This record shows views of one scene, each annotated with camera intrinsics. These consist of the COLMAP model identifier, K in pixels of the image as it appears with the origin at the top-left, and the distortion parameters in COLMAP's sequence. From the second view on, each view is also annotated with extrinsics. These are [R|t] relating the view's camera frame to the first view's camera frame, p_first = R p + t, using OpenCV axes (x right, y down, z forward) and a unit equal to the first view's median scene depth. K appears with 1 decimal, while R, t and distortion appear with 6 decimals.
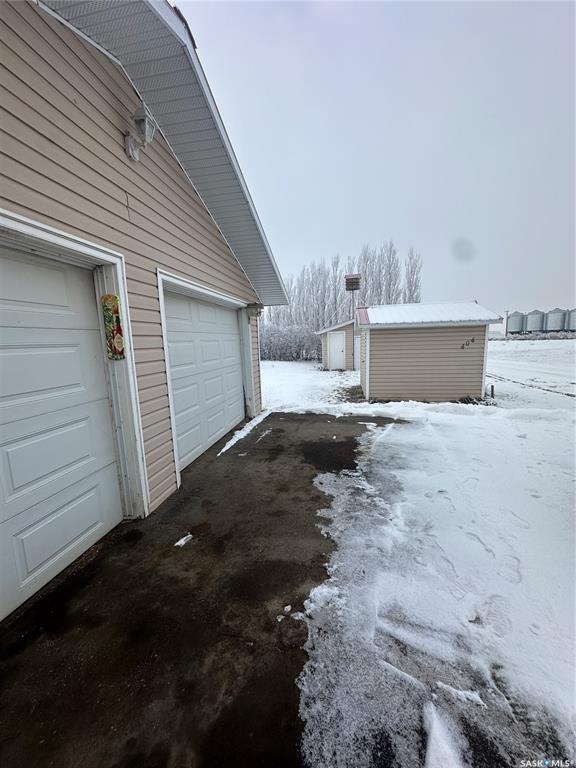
lens RADIAL K [[305.9, 0, 290.6], [0, 305.9, 386.4], [0, 0, 1]] dist [-0.002120, -0.000465]
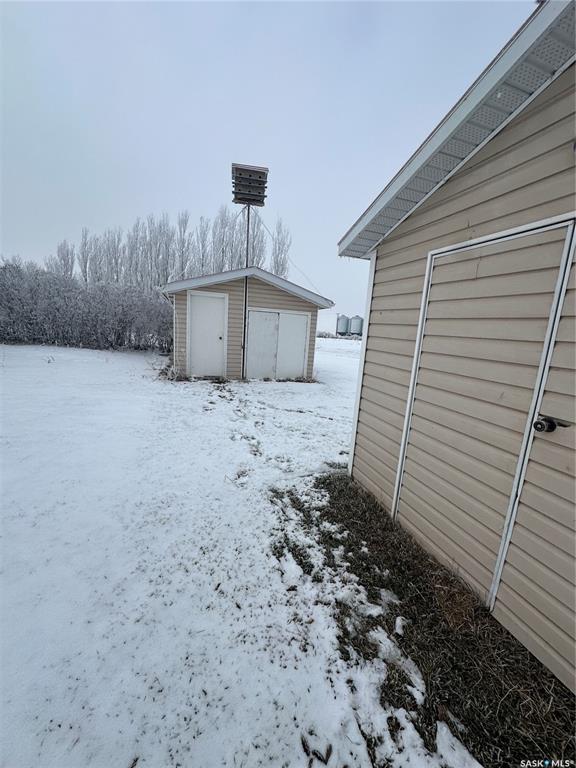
lens RADIAL K [[305.9, 0, 289.2], [0, 305.9, 385.9], [0, 0, 1]] dist [-0.002120, -0.000465]
pose [[0.877556, 0.002572, 0.479467, 0.017097], [-0.019669, 0.999337, 0.030640, -0.025567], [-0.479070, -0.036319, 0.877025, 0.234927]]
